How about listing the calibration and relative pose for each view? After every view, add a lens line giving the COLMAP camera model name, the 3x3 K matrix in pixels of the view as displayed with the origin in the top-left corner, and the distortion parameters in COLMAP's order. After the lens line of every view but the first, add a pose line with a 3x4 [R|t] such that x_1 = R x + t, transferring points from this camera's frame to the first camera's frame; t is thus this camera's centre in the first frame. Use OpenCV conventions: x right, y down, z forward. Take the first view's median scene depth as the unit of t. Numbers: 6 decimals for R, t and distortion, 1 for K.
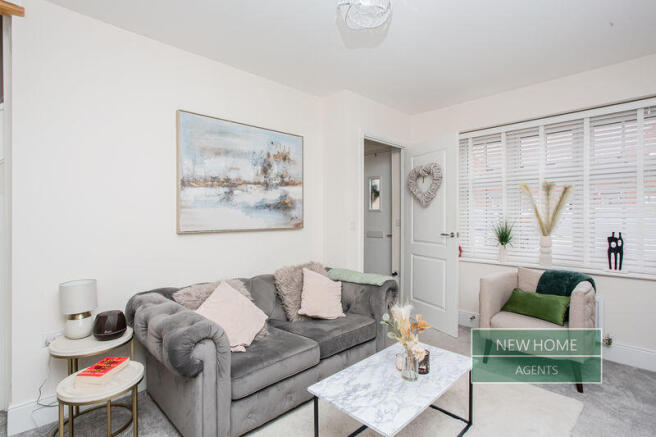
lens RADIAL K [[319.3, 0, 328.5], [0, 319.3, 215.8], [0, 0, 1]] dist [-0.005315, 0.001065]
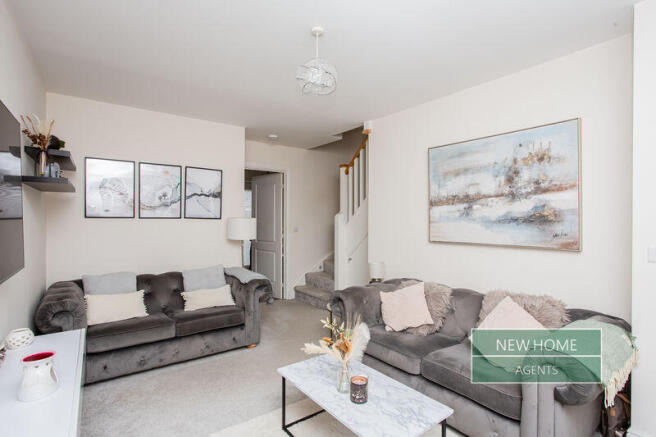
lens RADIAL K [[319.3, 0, 327.0], [0, 319.3, 221.1], [0, 0, 1]] dist [-0.005315, 0.001065]
pose [[-0.106763, 0.008838, -0.994245, 0.749036], [0.002655, 0.999959, 0.008604, -0.036452], [0.994281, -0.001721, -0.106782, 0.601422]]
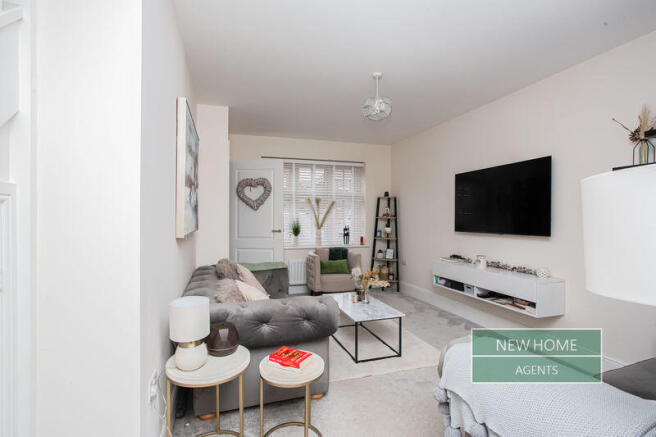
lens RADIAL K [[319.3, 0, 330.6], [0, 319.3, 217.8], [0, 0, 1]] dist [-0.005315, 0.001065]
pose [[0.417767, 0.003191, 0.908549, -0.878932], [-0.007763, 0.999970, 0.000058, 0.001908], [-0.908521, -0.007078, 0.417779, 0.227133]]
